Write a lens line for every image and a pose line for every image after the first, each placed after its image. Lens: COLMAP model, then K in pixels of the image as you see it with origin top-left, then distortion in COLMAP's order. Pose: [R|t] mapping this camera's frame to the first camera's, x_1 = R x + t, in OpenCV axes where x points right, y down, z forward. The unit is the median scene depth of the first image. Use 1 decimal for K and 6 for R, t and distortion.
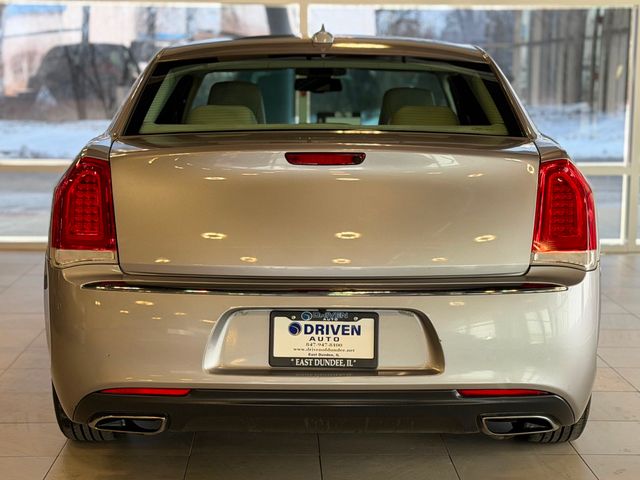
lens RADIAL K [[1271.4, 0, 320.0], [0, 1271.4, 240.0], [0, 0, 1]] dist [0.269496, -0.054553]
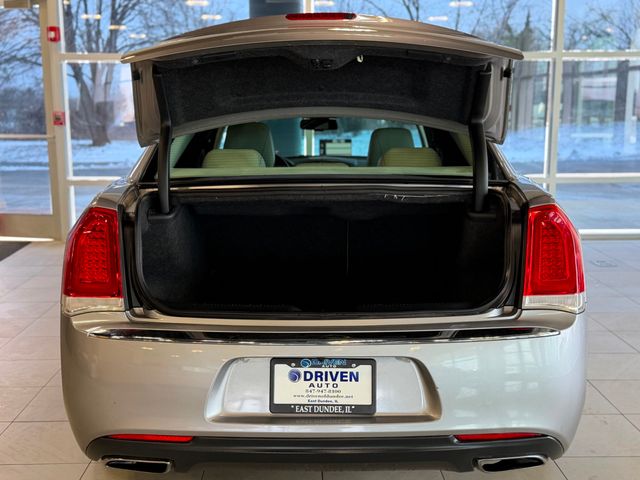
lens RADIAL K [[797.3, 0, 310.5], [0, 797.3, 239.3], [0, 0, 1]] dist [0.177179, -0.007718]
pose [[0.999815, -0.007573, -0.017660, 0.005357], [0.008194, 0.999340, 0.035388, -0.063139], [0.017381, -0.035526, 0.999218, 0.356887]]
